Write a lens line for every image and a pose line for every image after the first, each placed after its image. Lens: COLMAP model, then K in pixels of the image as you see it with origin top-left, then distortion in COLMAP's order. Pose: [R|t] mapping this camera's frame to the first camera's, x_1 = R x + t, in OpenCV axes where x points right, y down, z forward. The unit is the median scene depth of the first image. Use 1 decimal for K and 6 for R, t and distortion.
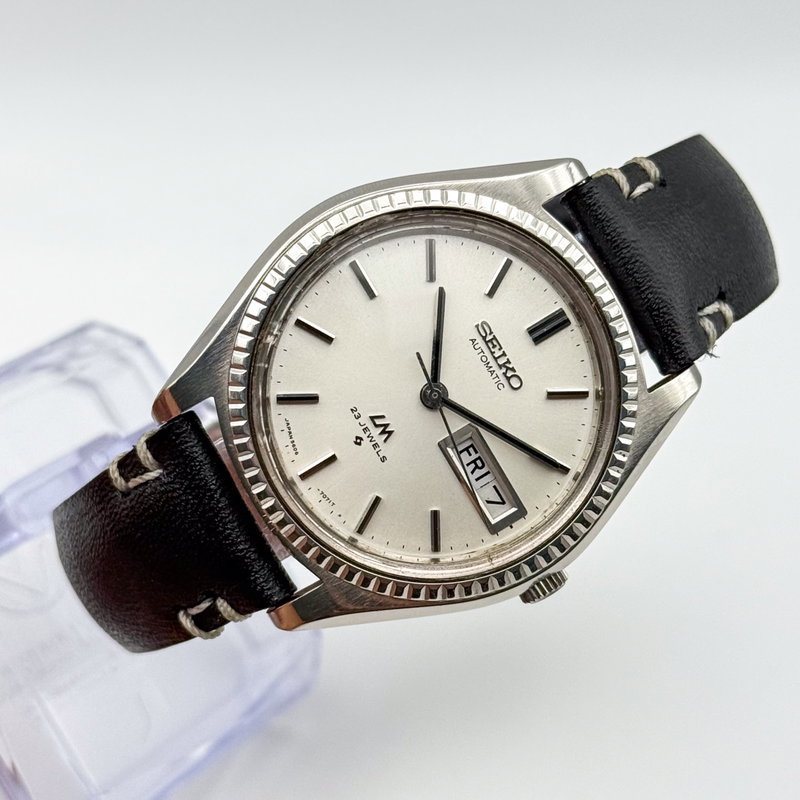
lens RADIAL K [[2468.6, 0, 398.7], [0, 2468.6, 399.1], [0, 0, 1]] dist [0.187538, 0.000000]
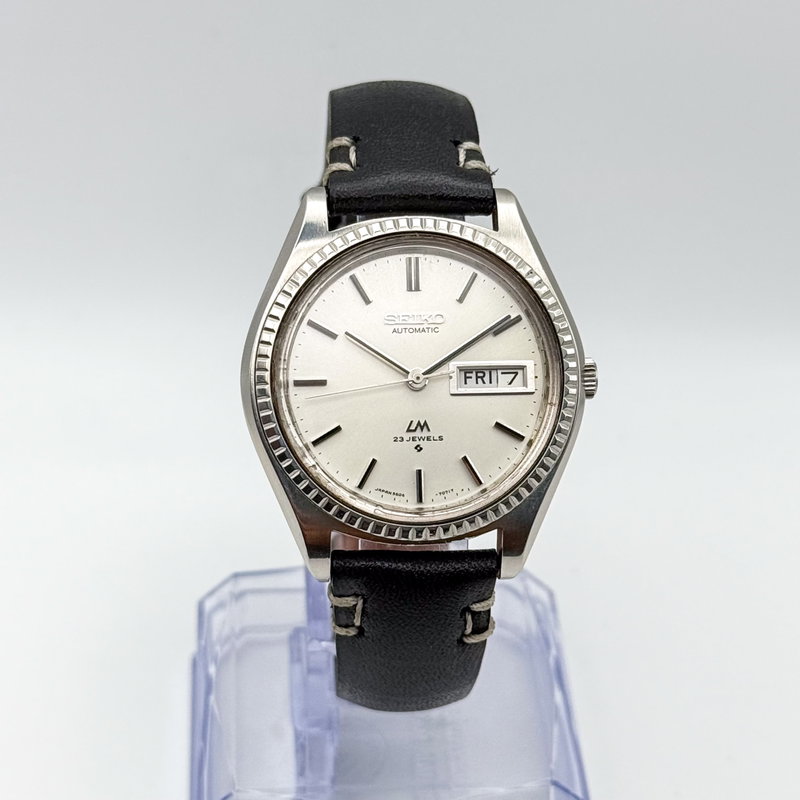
lens RADIAL K [[2468.6, 0, 404.5], [0, 2468.6, 394.6], [0, 0, 1]] dist [0.187538, 0.000000]
pose [[0.492126, -0.869917, 0.032507, -0.036981], [0.869601, 0.492981, 0.027646, -0.038017], [-0.040075, 0.014663, 0.999089, -0.269345]]
